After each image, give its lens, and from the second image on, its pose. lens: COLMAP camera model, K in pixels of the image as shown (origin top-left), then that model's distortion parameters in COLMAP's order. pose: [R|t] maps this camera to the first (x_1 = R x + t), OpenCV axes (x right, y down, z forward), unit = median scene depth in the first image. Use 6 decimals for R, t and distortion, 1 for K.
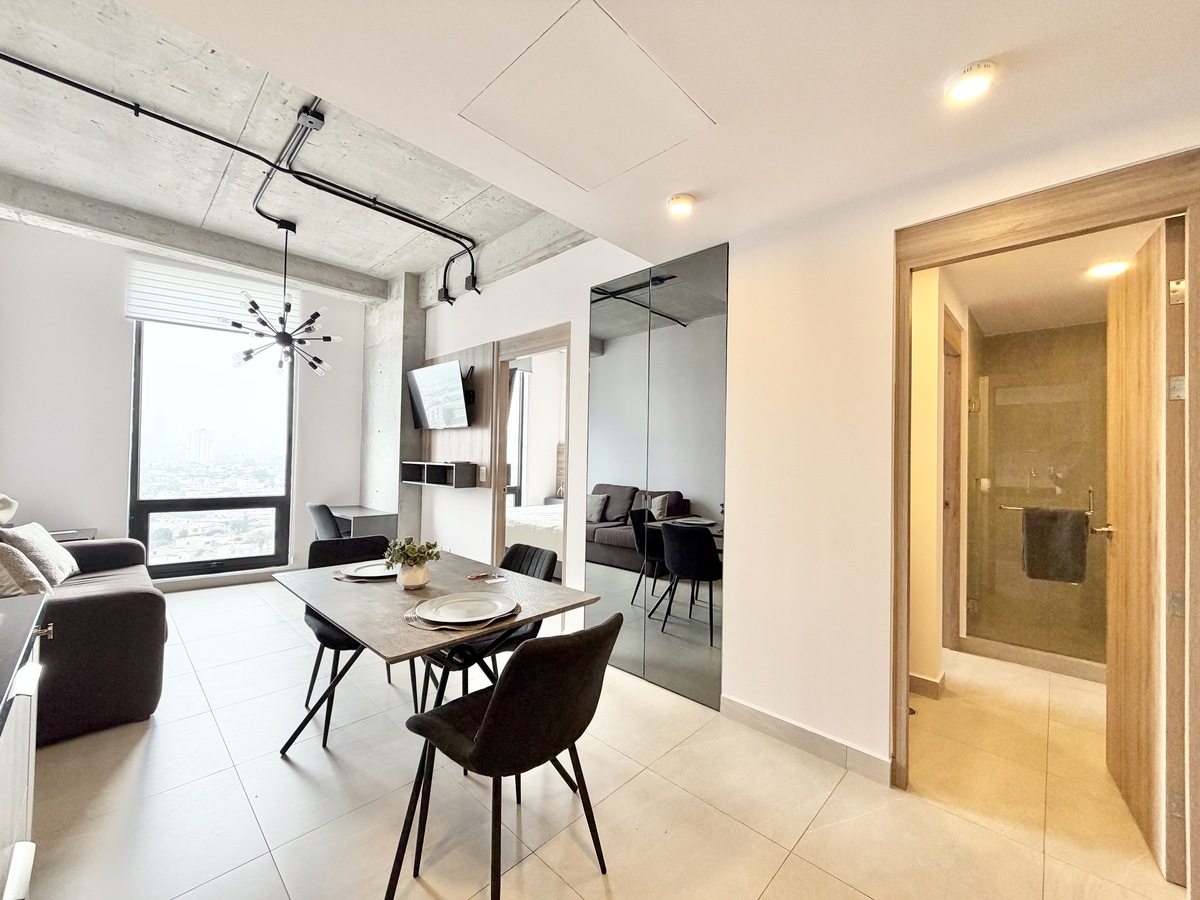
lens RADIAL K [[473.4, 0, 600.0], [0, 473.4, 450.0], [0, 0, 1]] dist [-0.002194, -0.000315]
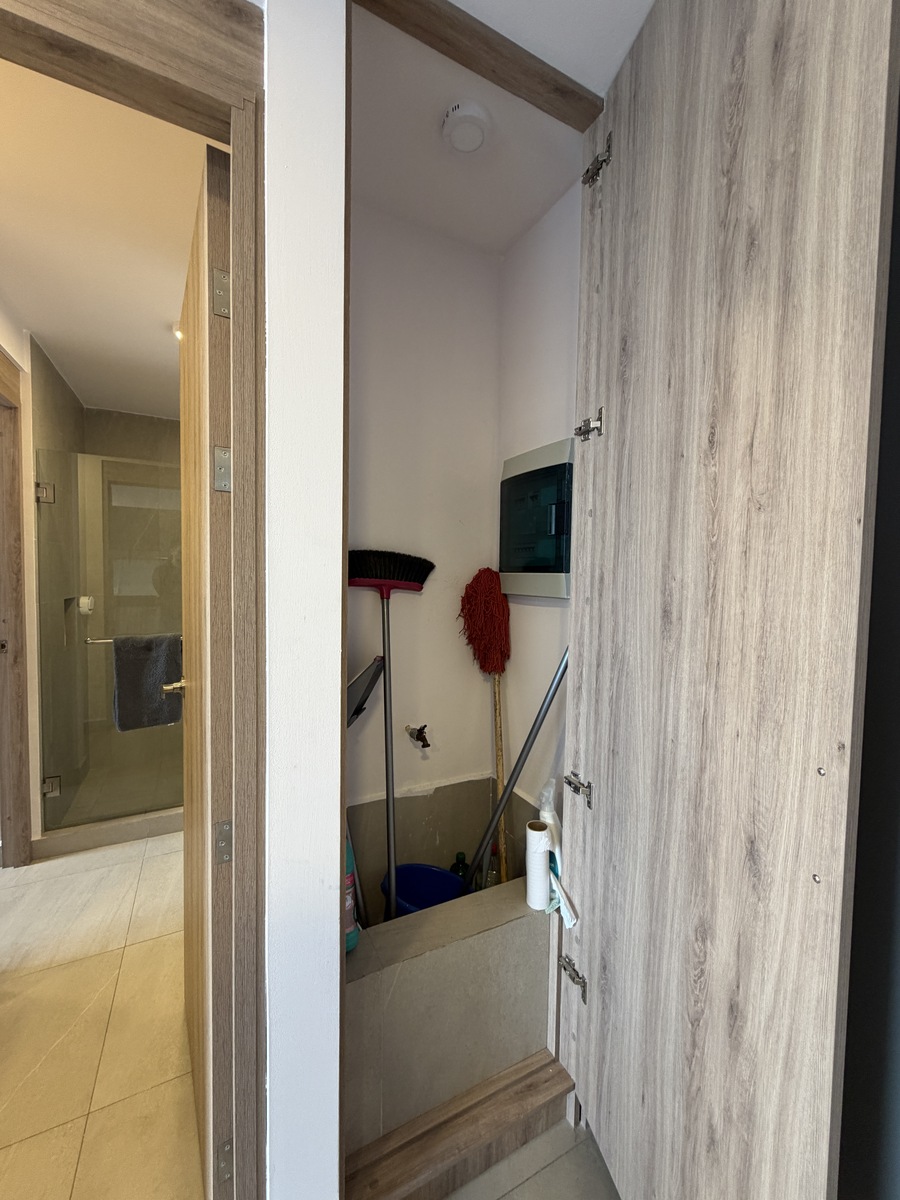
lens RADIAL K [[473.4, 0, 450.0], [0, 473.4, 600.0], [0, 0, 1]] dist [-0.002194, -0.000315]
pose [[0.306428, -0.070209, 0.949301, 0.346766], [-0.030324, 0.996050, 0.083455, -0.017805], [-0.951411, -0.054360, 0.303088, 0.264399]]
